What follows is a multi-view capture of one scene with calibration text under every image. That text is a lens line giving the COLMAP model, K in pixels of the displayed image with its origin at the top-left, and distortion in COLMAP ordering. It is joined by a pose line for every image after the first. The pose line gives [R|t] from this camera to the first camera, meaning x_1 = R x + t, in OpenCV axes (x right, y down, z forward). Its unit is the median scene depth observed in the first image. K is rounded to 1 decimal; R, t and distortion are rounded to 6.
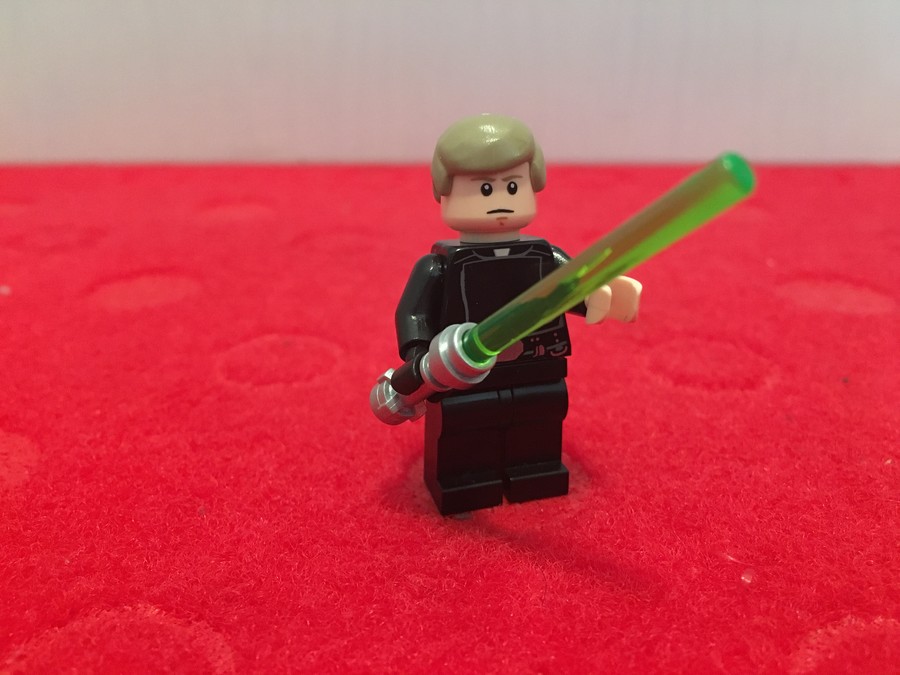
lens RADIAL K [[787.2, 0, 450.0], [0, 787.2, 337.5], [0, 0, 1]] dist [0.076891, -0.148736]
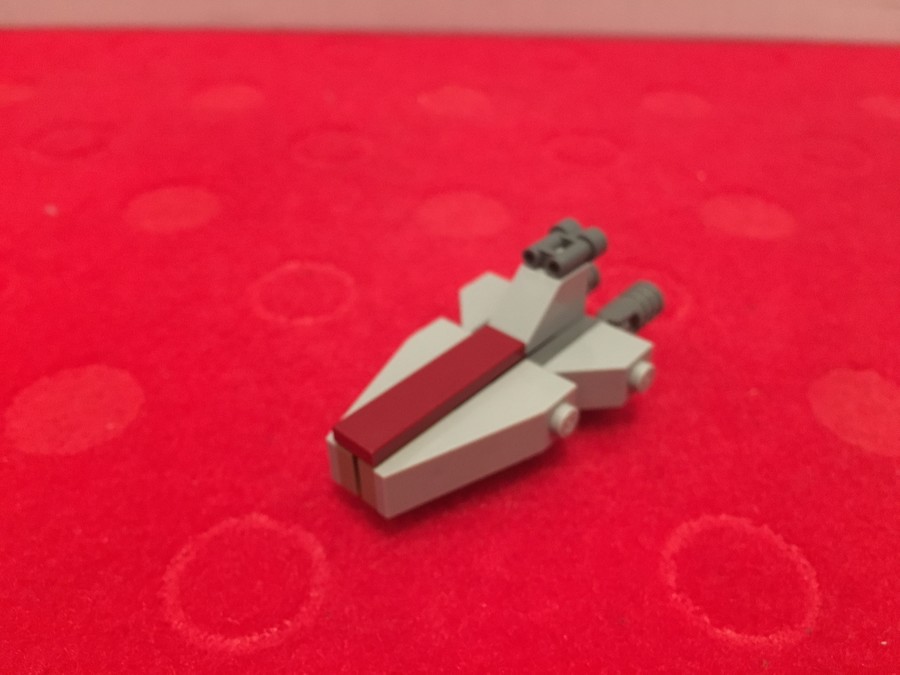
lens RADIAL K [[783.4, 0, 449.9], [0, 783.4, 330.0], [0, 0, 1]] dist [0.084101, -0.153424]
pose [[0.997947, -0.004566, 0.063875, -0.071216], [-0.012974, 0.962352, 0.271495, -0.279836], [-0.062709, -0.271767, 0.960318, -0.258341]]
